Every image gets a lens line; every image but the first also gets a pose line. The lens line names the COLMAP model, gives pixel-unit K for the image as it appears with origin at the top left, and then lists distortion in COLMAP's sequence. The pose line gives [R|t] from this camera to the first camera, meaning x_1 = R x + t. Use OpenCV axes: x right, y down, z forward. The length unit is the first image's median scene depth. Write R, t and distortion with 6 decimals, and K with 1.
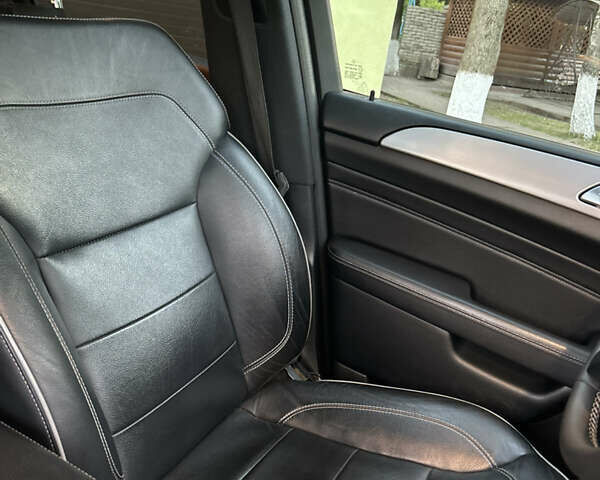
lens RADIAL K [[623.6, 0, 300.0], [0, 623.6, 240.0], [0, 0, 1]] dist [0.083991, -0.188660]
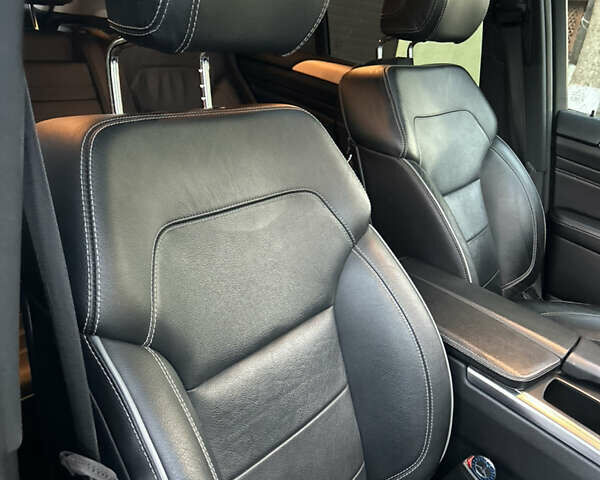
lens RADIAL K [[623.6, 0, 300.0], [0, 623.6, 240.0], [0, 0, 1]] dist [0.083991, -0.188660]
pose [[0.991636, 0.050839, -0.118631, -0.365949], [-0.051802, 0.998645, -0.005051, 0.110503], [0.118213, 0.011154, 0.992926, -0.545673]]
